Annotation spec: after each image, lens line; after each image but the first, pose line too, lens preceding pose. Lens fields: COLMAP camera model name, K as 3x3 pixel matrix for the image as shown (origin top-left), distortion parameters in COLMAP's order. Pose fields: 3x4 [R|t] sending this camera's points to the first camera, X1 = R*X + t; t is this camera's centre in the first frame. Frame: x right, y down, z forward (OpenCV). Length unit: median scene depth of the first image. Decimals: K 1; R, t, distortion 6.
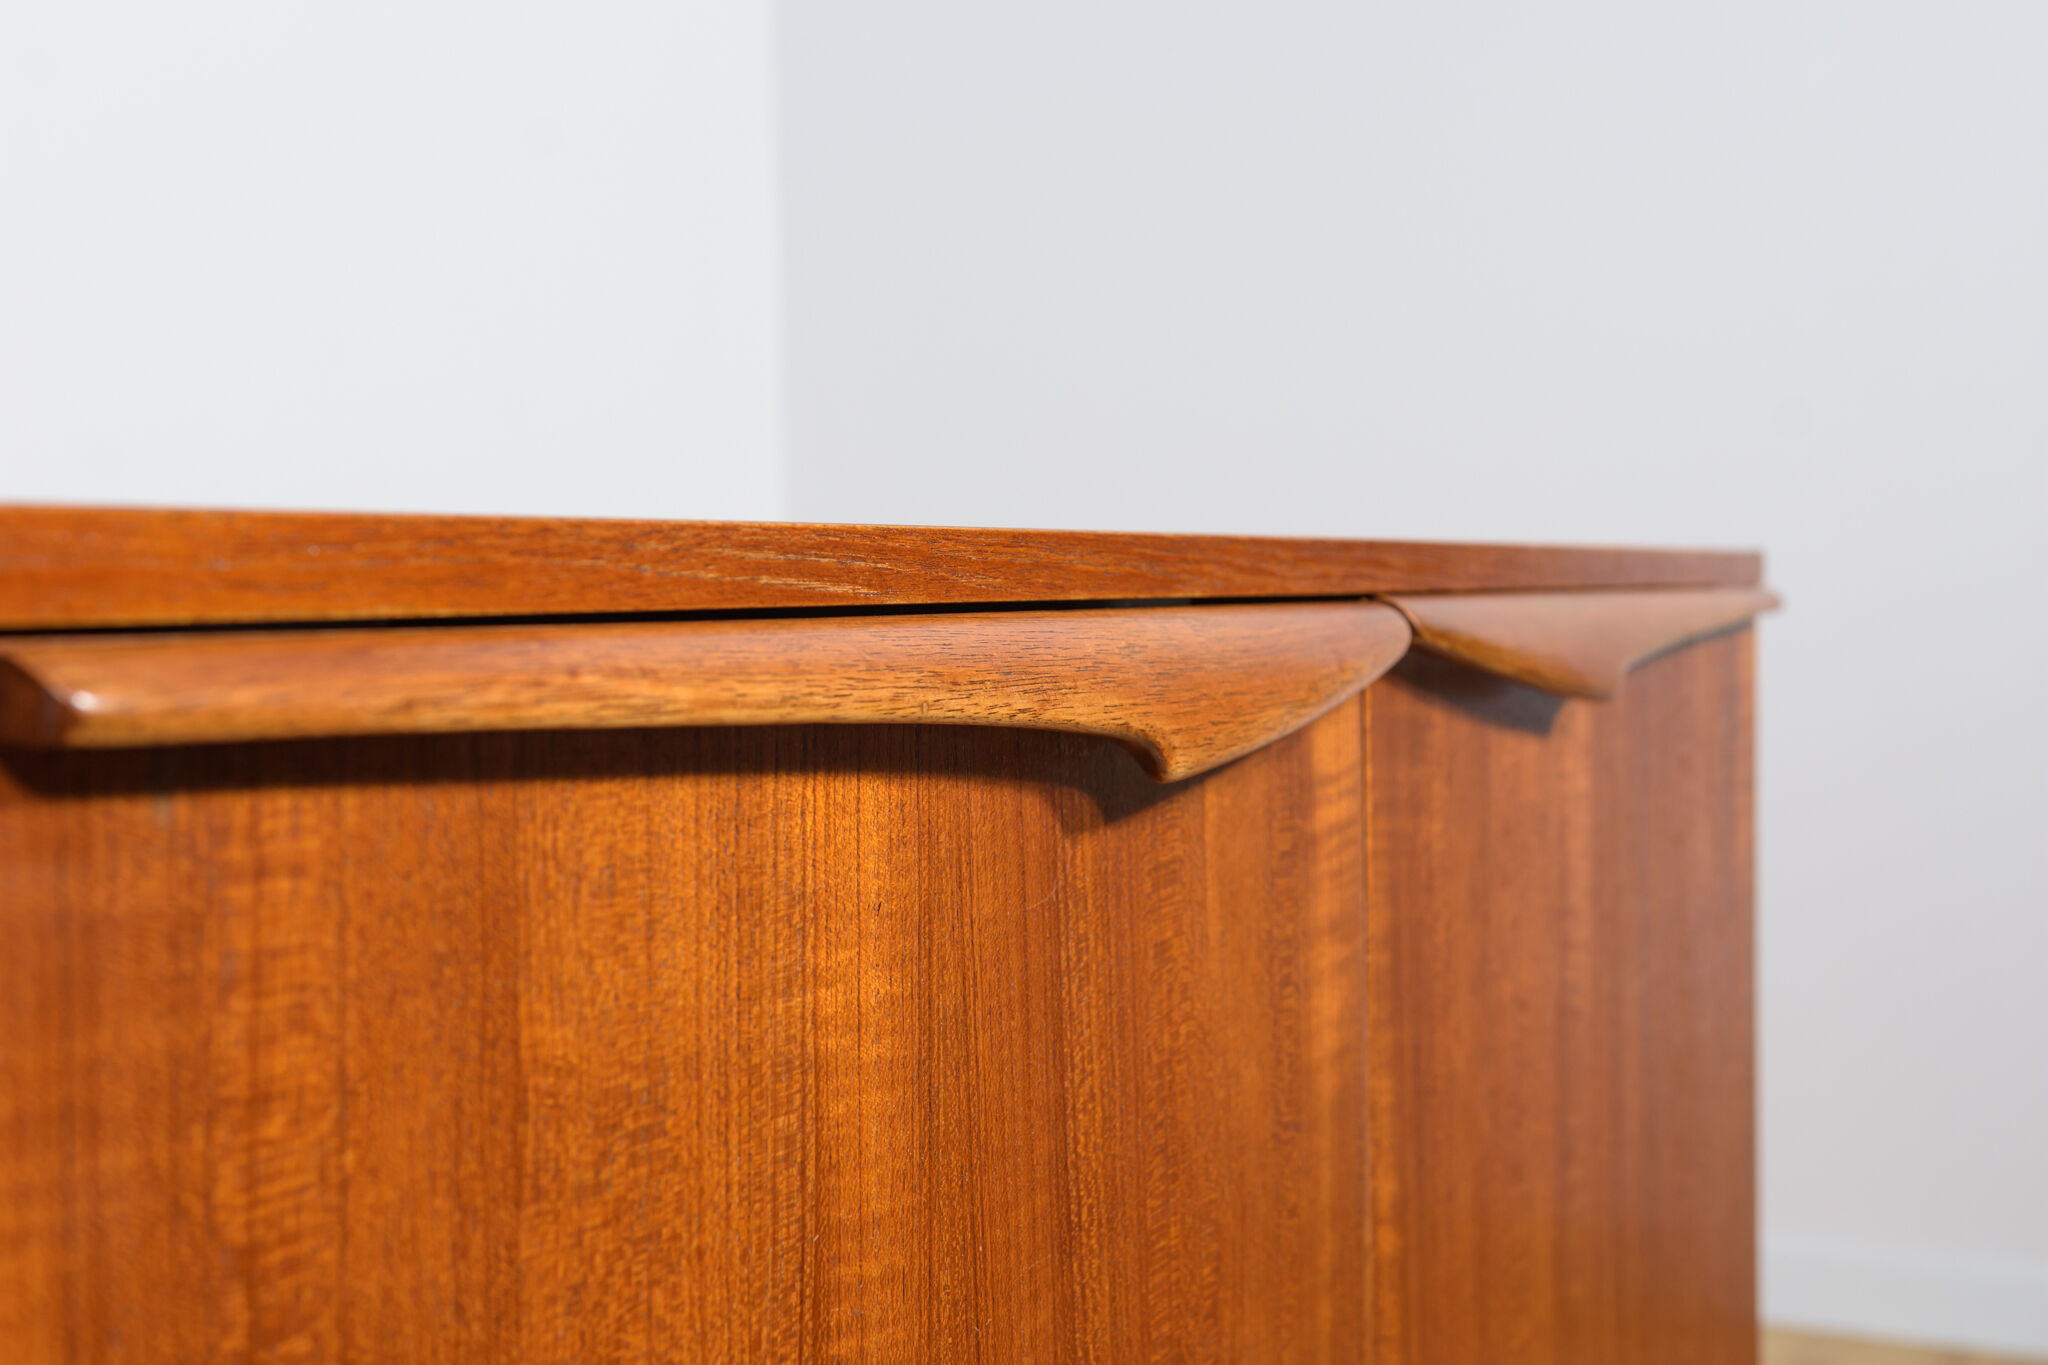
lens RADIAL K [[2709.8, 0, 1078.6], [0, 2709.8, 707.6], [0, 0, 1]] dist [0.082161, 0.000000]
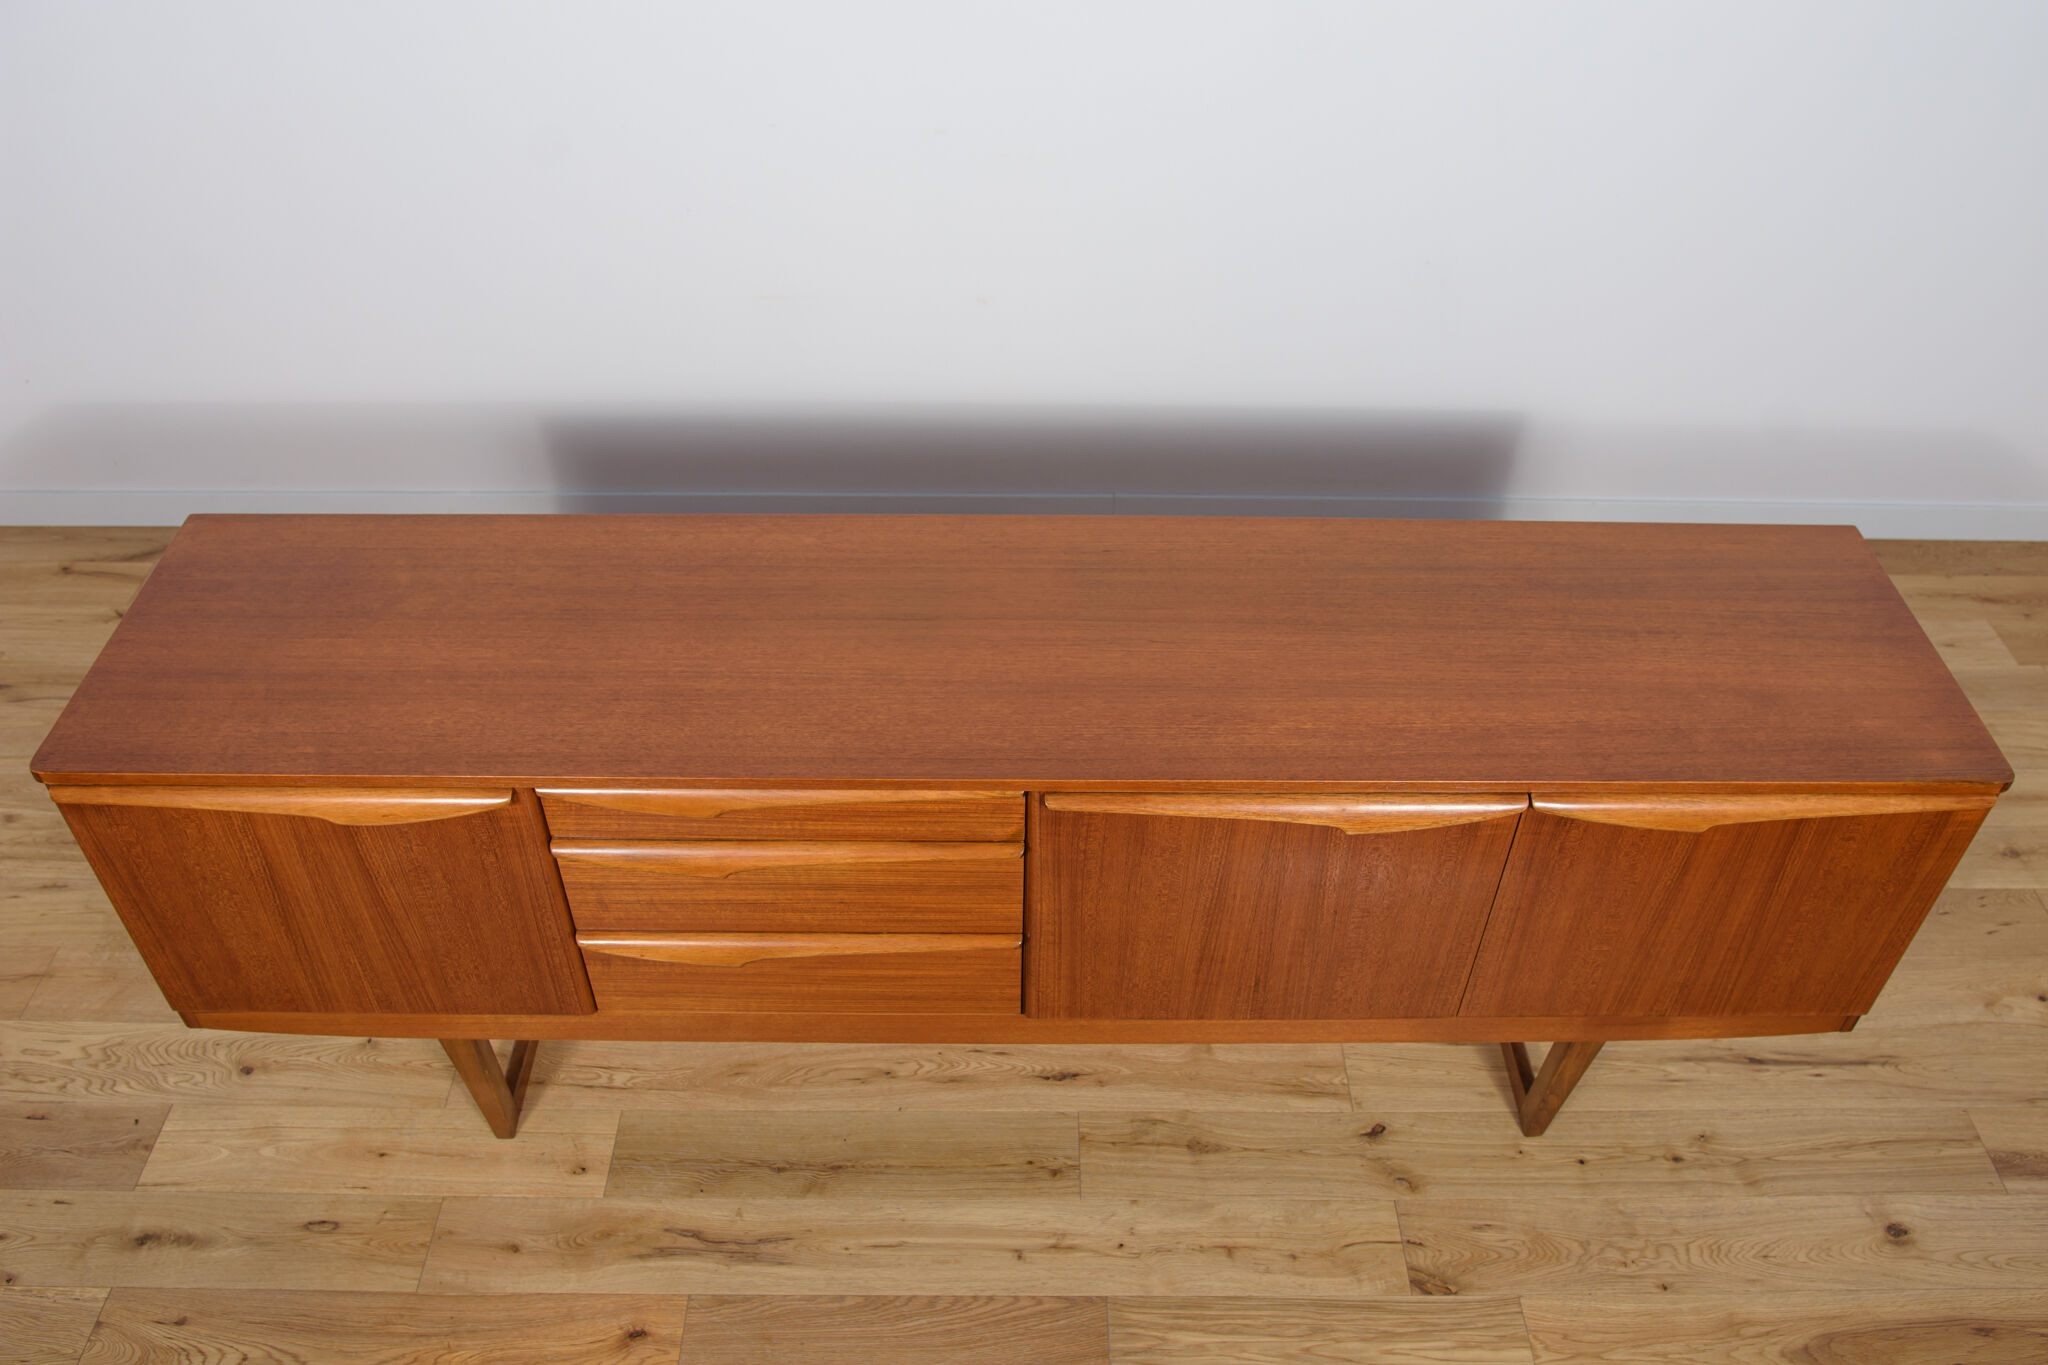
lens RADIAL K [[1670.0, 0, 1031.0], [0, 1670.0, 716.2], [0, 0, 1]] dist [-0.075567, 0.033981]
pose [[0.458195, 0.622479, -0.634490, 1.615689], [-0.060026, 0.733871, 0.676632, -2.219951], [0.886823, -0.271944, 0.373621, -0.502018]]
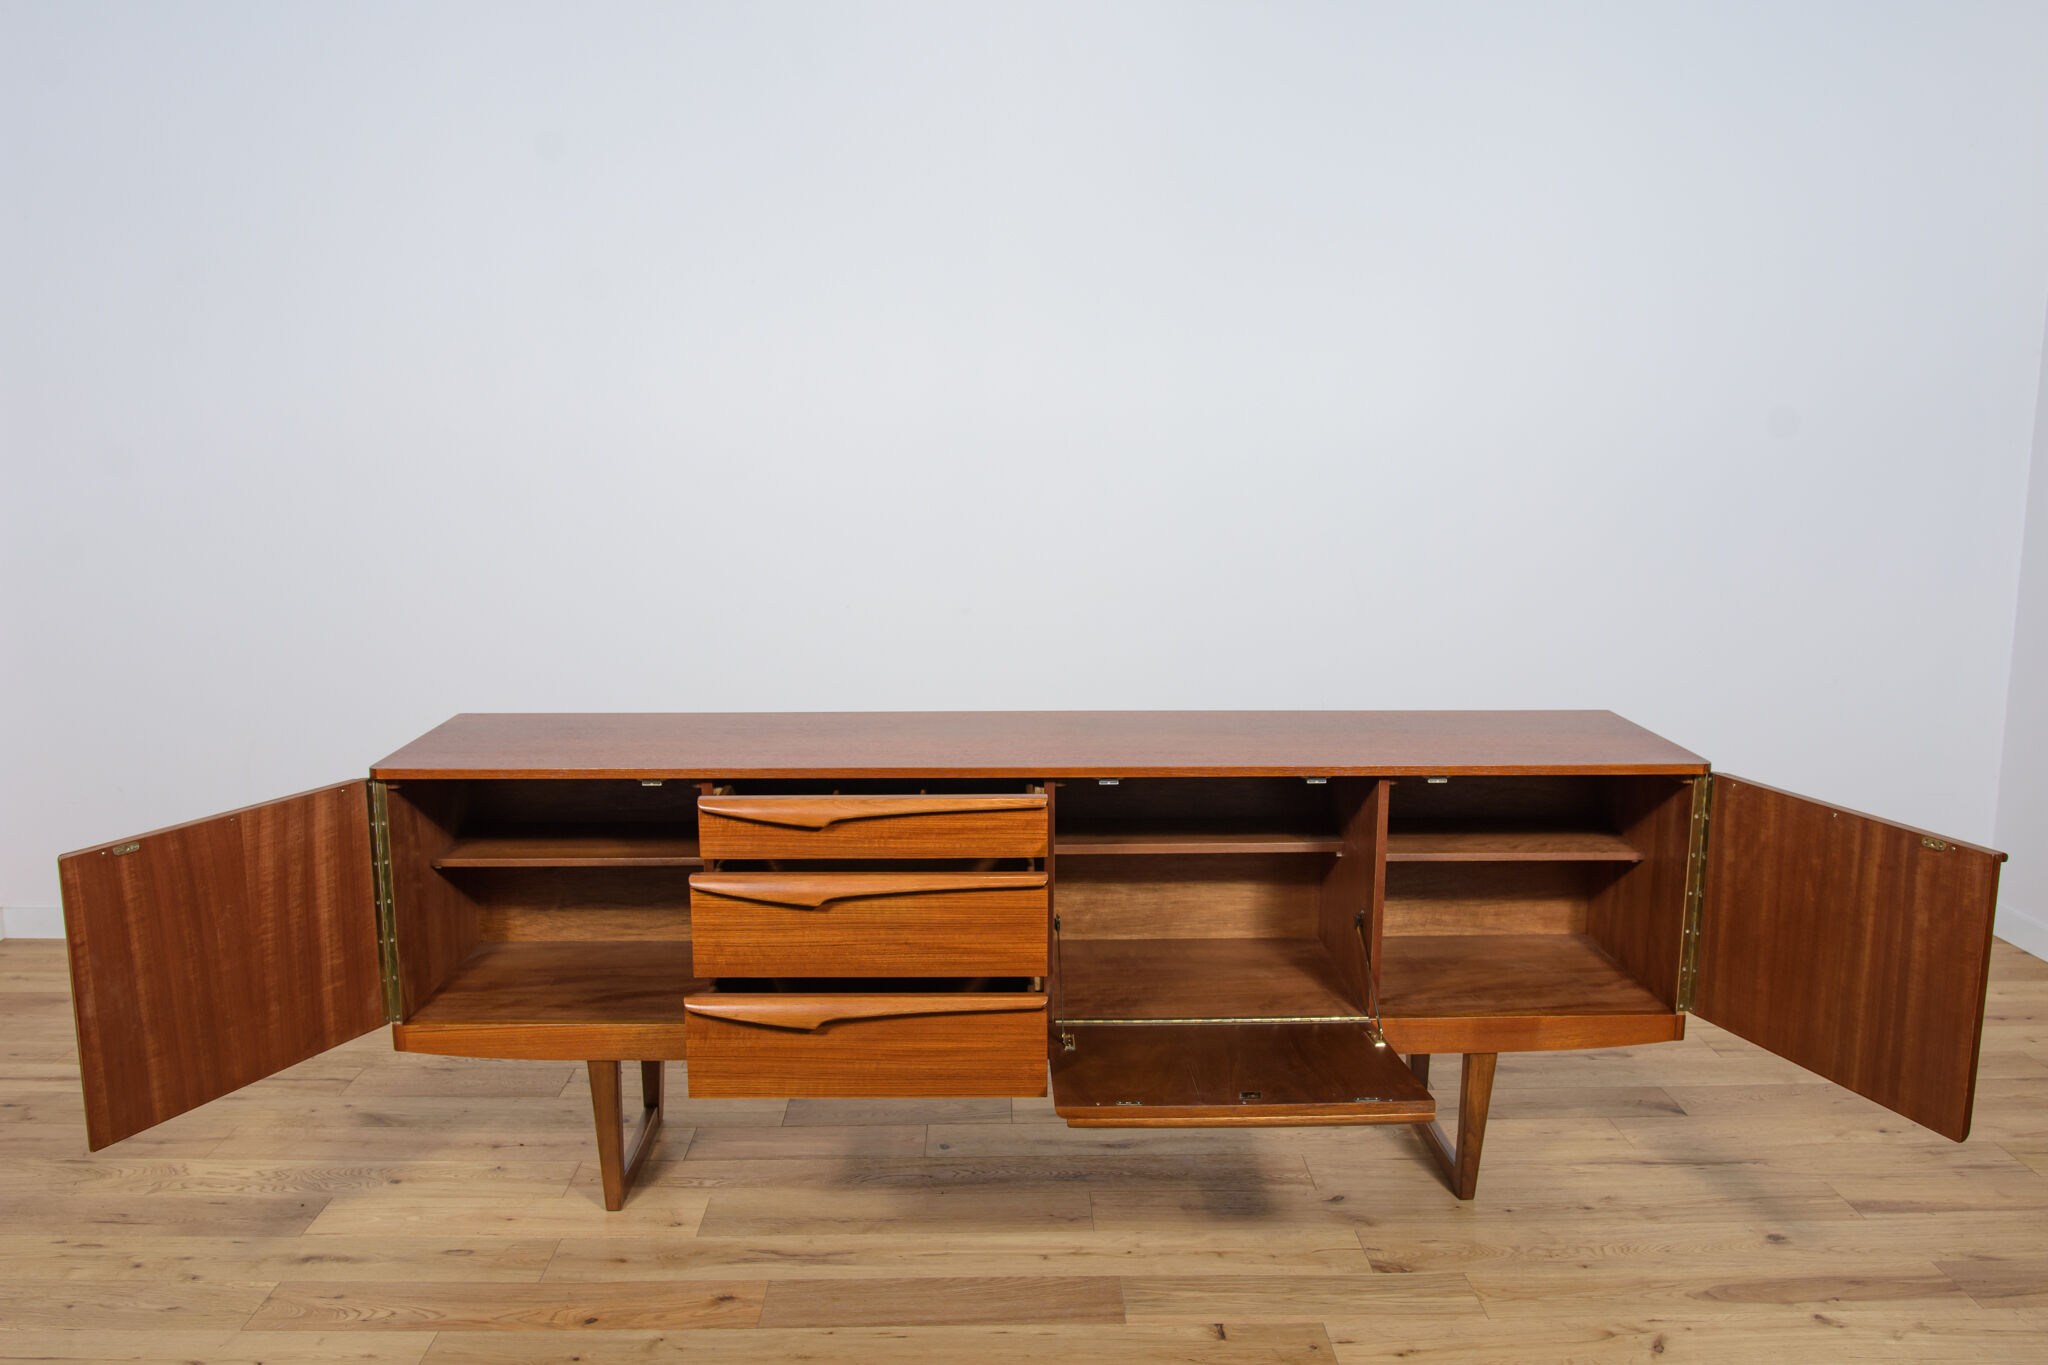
lens RADIAL K [[1721.8, 0, 1030.1], [0, 1721.8, 690.7], [0, 0, 1]] dist [-0.066965, 0.031662]
pose [[0.474811, 0.170779, -0.863359, 3.774847], [-0.048493, 0.984579, 0.168088, -1.048689], [0.878751, -0.037943, 0.475770, -1.677437]]
